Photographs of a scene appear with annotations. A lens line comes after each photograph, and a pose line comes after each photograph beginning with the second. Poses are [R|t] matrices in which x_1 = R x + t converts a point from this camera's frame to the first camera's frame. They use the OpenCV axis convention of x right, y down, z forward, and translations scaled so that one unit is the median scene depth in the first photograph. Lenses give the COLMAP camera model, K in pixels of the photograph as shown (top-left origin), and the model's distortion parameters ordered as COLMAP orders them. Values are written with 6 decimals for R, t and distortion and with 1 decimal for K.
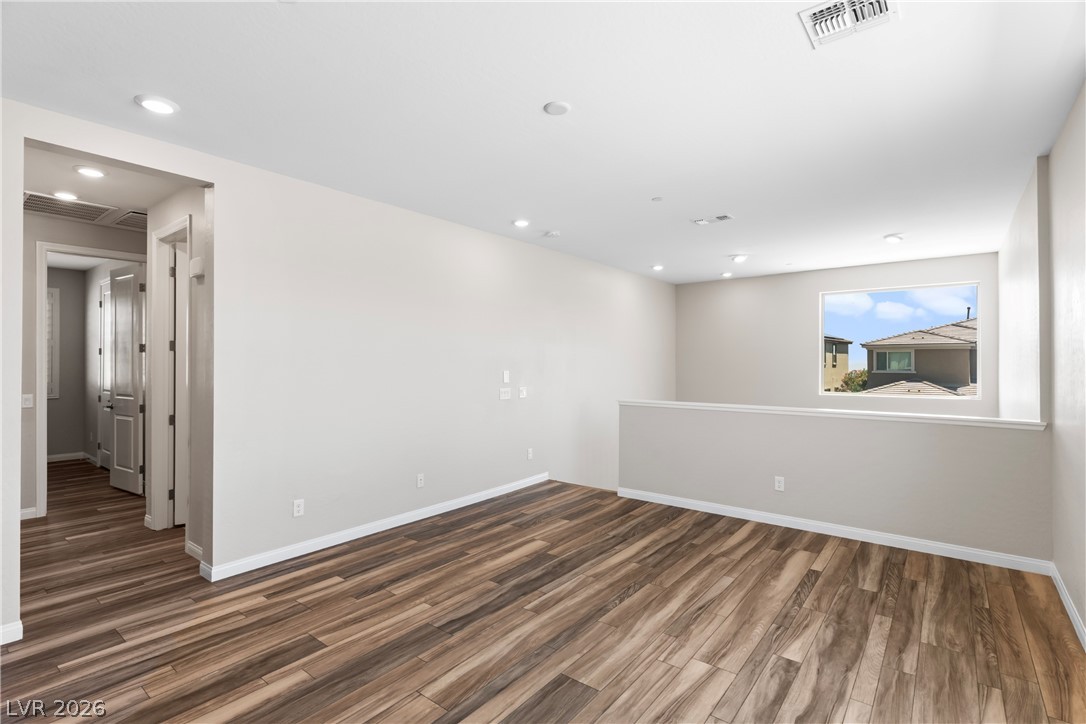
lens RADIAL K [[512.6, 0, 543.8], [0, 512.6, 360.1], [0, 0, 1]] dist [0.000969, 0.001537]
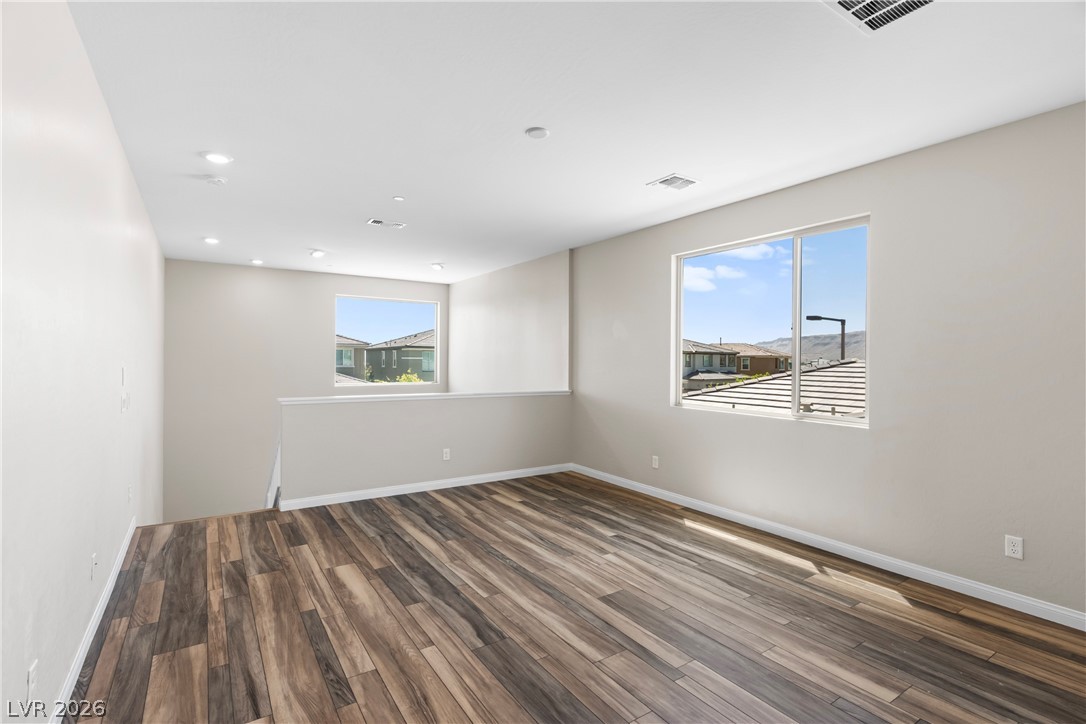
lens RADIAL K [[512.6, 0, 543.8], [0, 512.6, 360.1], [0, 0, 1]] dist [0.000969, 0.001537]
pose [[0.307424, 0.003218, 0.951567, -0.888579], [-0.011662, 0.999932, 0.000386, 0.010733], [-0.951501, -0.011216, 0.307440, 0.532687]]
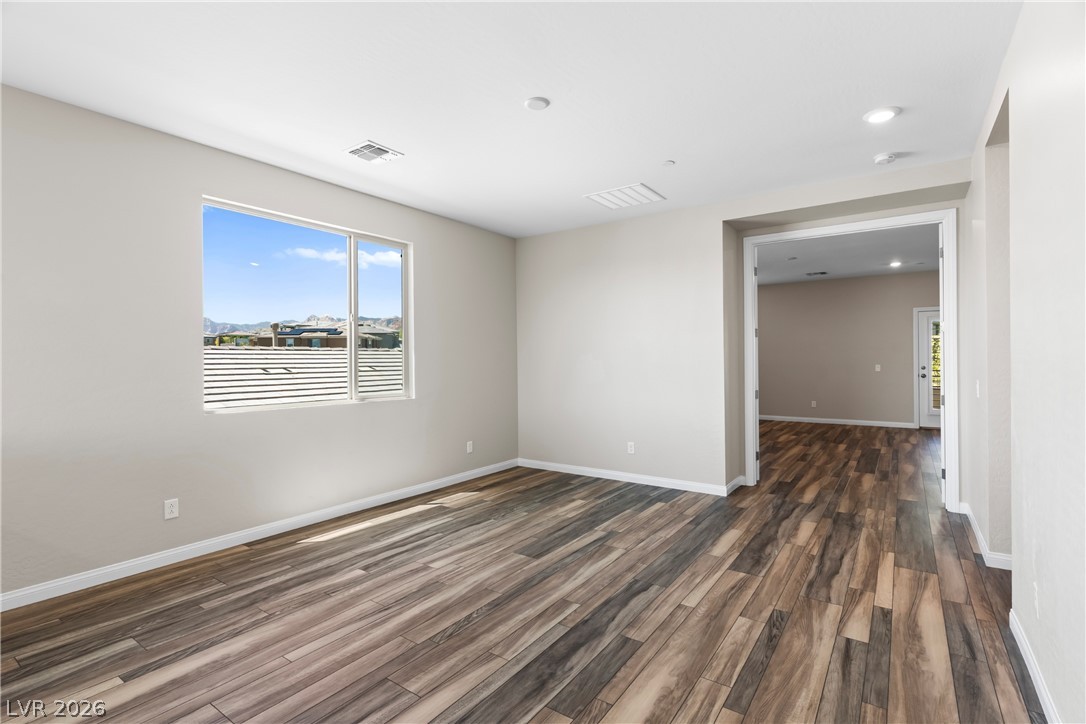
lens RADIAL K [[512.6, 0, 543.8], [0, 512.6, 360.1], [0, 0, 1]] dist [0.000969, 0.001537]
pose [[-0.998229, 0.010816, -0.058504, 0.068058], [0.010913, 0.999940, -0.001344, 0.041471], [0.058486, -0.001980, -0.998286, 1.752565]]
